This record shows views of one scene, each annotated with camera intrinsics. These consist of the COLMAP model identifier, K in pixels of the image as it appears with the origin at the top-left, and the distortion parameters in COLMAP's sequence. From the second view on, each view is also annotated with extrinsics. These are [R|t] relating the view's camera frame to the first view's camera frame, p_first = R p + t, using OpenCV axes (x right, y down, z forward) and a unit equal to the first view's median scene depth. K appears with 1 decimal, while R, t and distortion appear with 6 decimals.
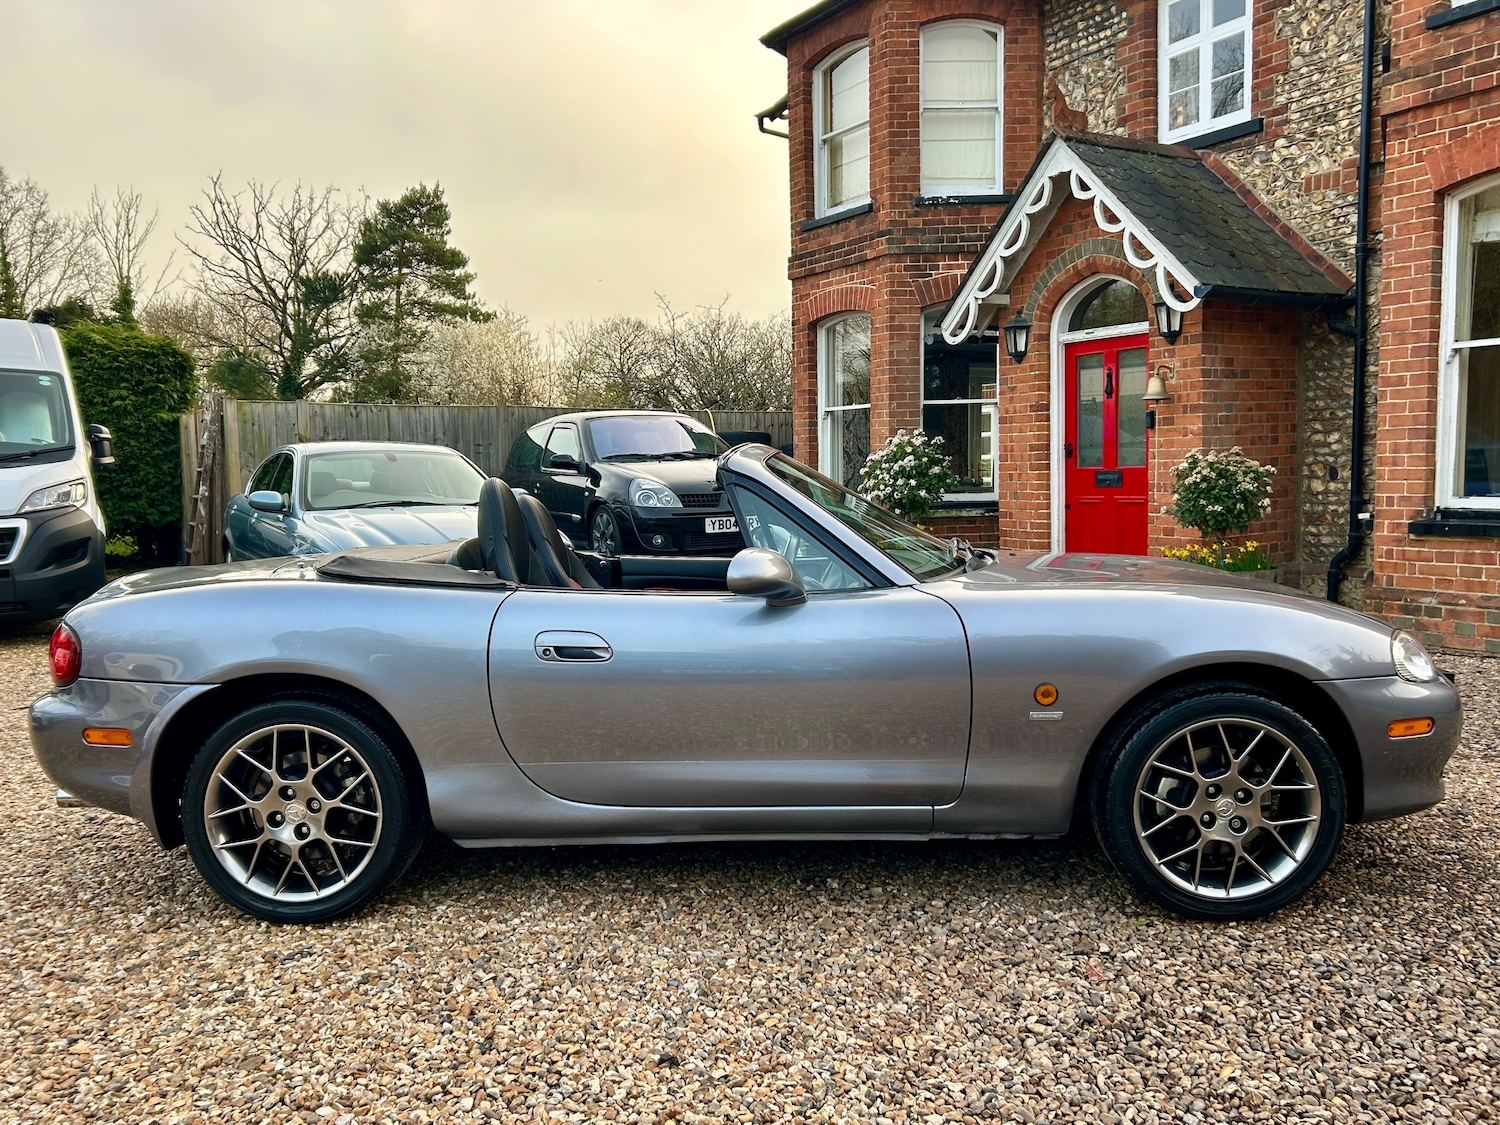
lens RADIAL K [[1233.0, 0, 790.4], [0, 1233.0, 564.2], [0, 0, 1]] dist [0.013706, 0.003231]
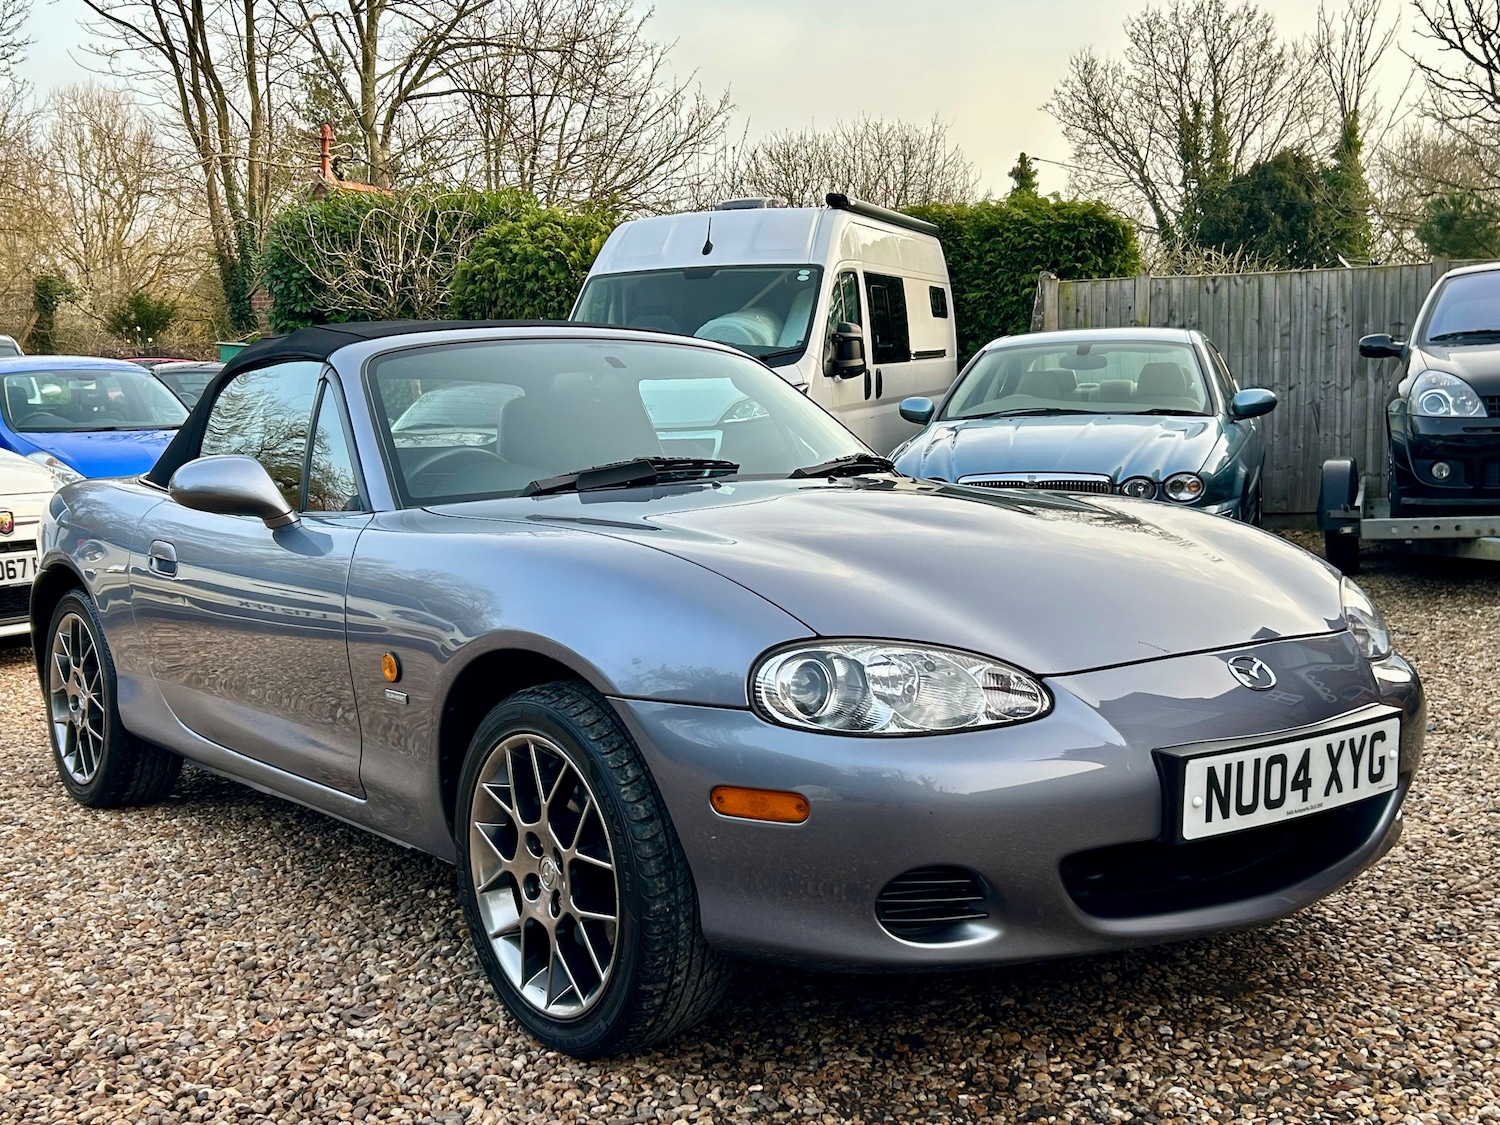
lens RADIAL K [[1751.2, 0, 738.0], [0, 1751.2, 560.5], [0, 0, 1]] dist [0.128413, -0.313758]
pose [[0.624844, 0.067640, -0.777814, 0.283781], [-0.041964, 0.997710, 0.053051, -0.005353], [0.779621, -0.000509, 0.626251, 0.125894]]
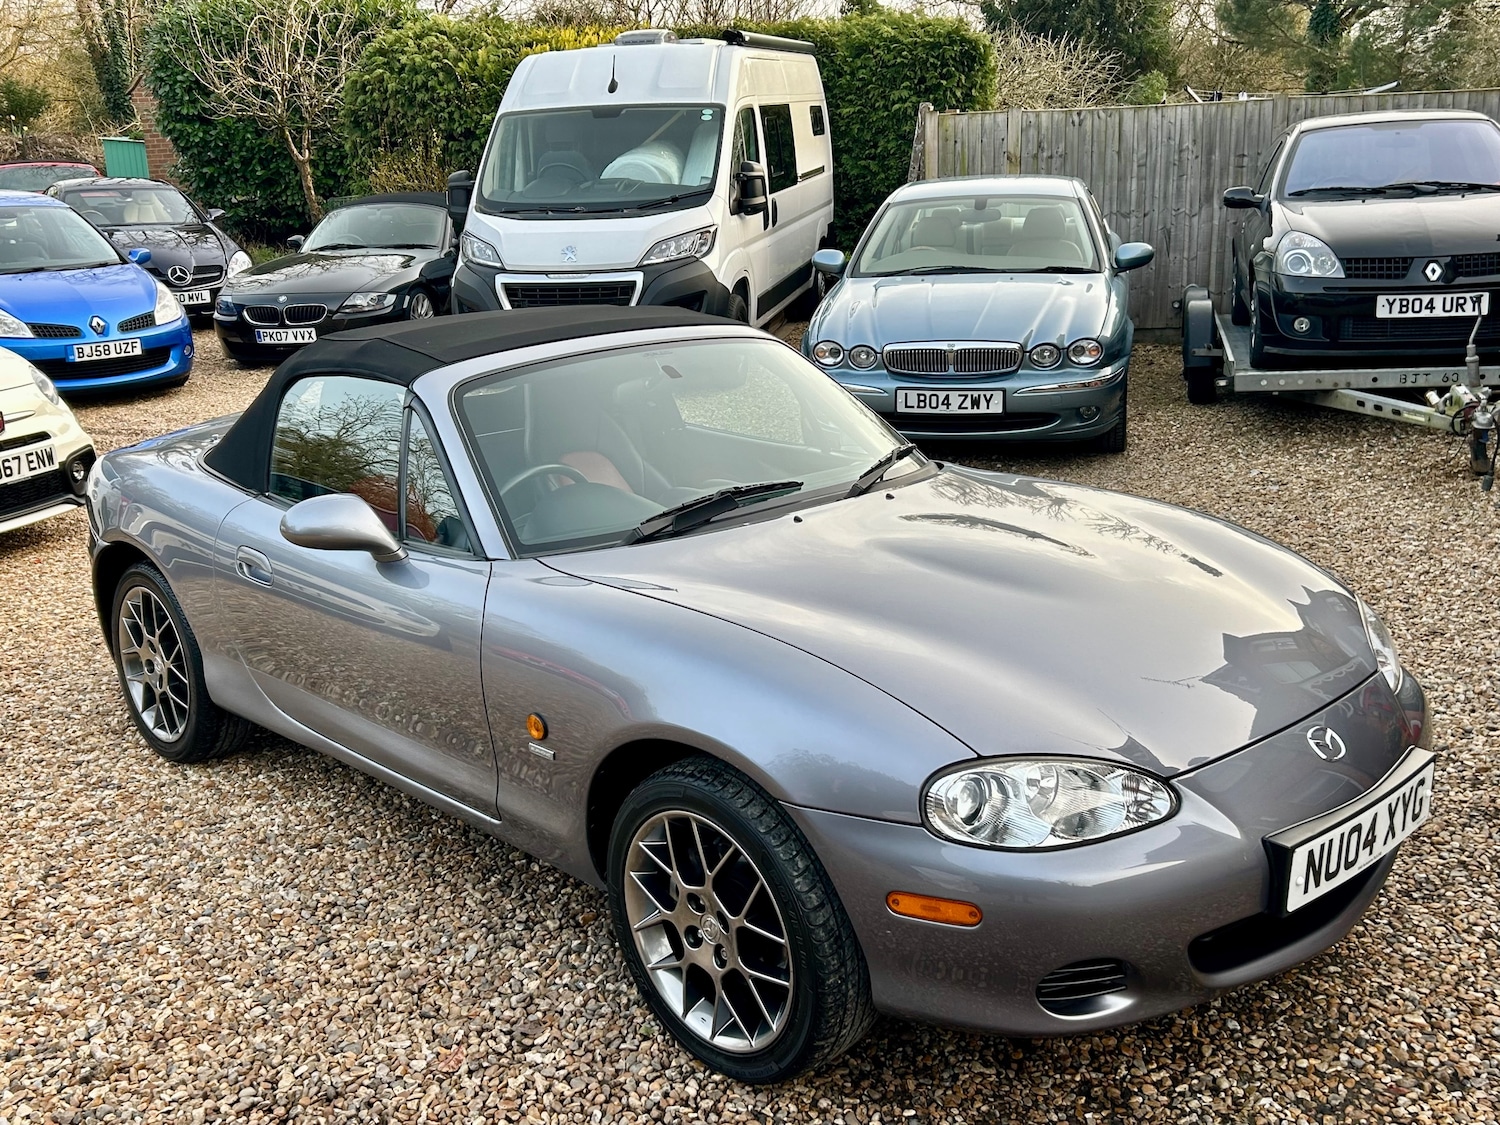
lens RADIAL K [[1589.1, 0, 750.0], [0, 1589.1, 562.5], [0, 0, 1]] dist [0.094184, -0.190058]
pose [[0.703427, 0.169095, -0.690361, 0.249861], [-0.026949, 0.976935, 0.211829, -0.055603], [0.710257, -0.130401, 0.691759, 0.097559]]
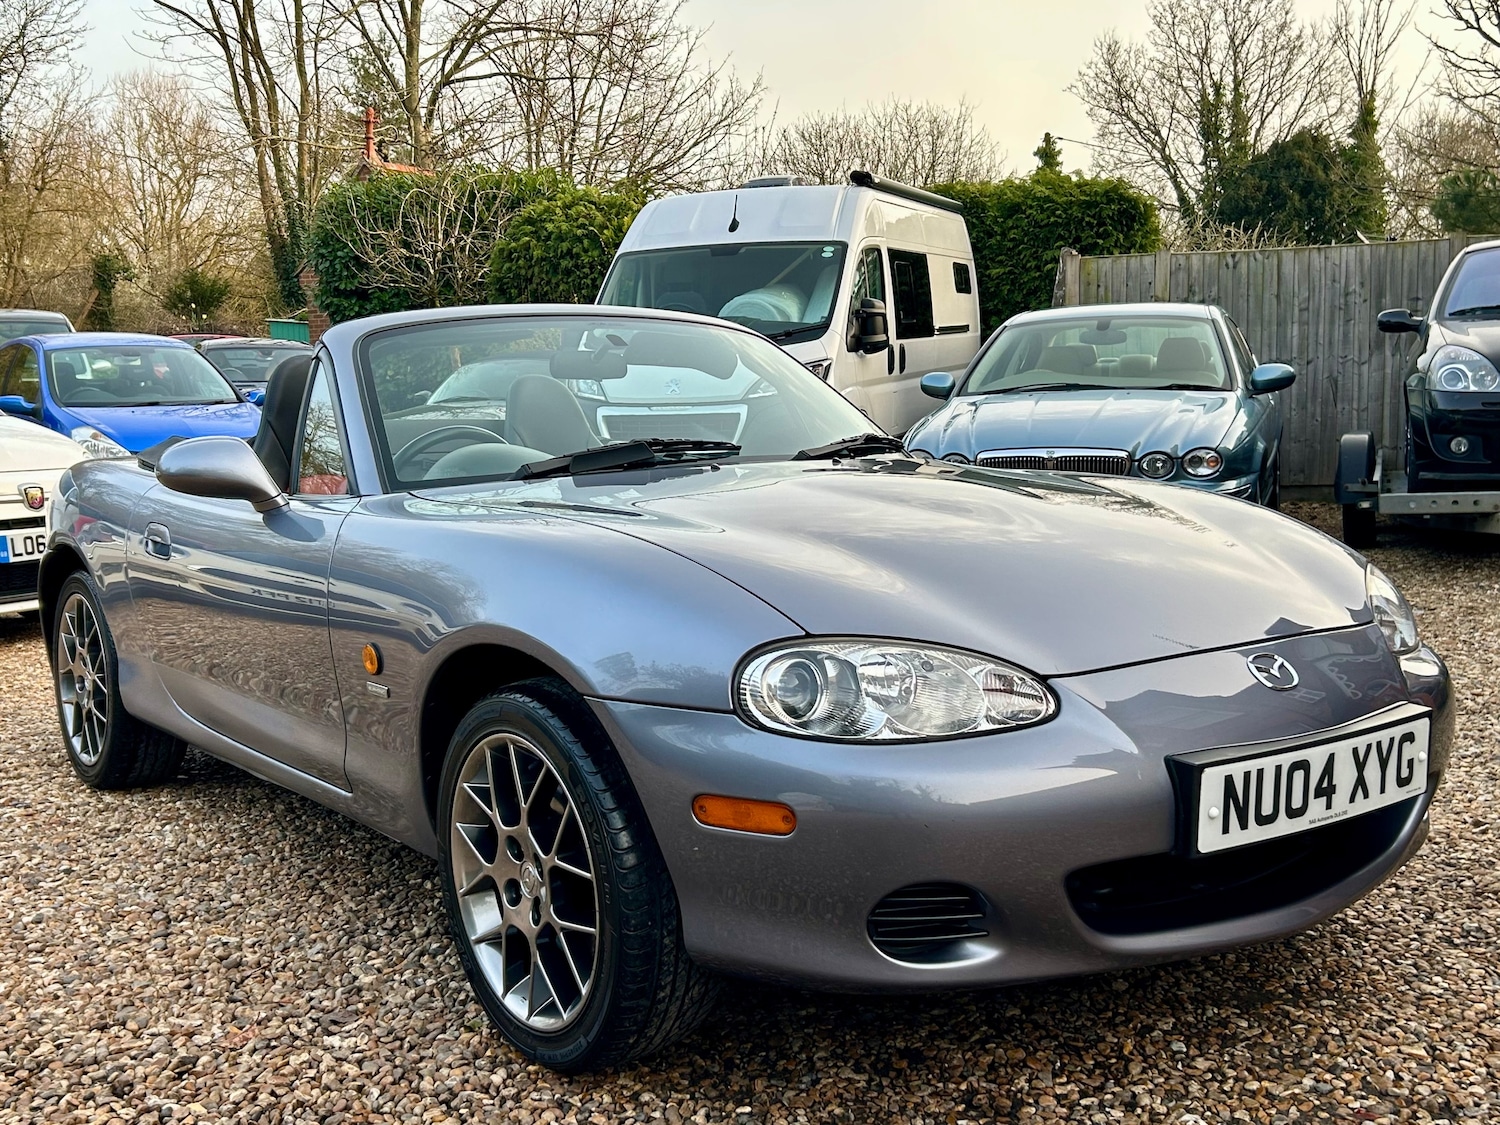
lens RADIAL K [[1676.4, 0, 743.6], [0, 1676.4, 560.8], [0, 0, 1]] dist [0.102138, -0.217703]
pose [[0.610914, 0.083704, -0.787260, 0.270000], [-0.041456, 0.996413, 0.073772, -0.007449], [0.790611, -0.012431, 0.612193, 0.144119]]
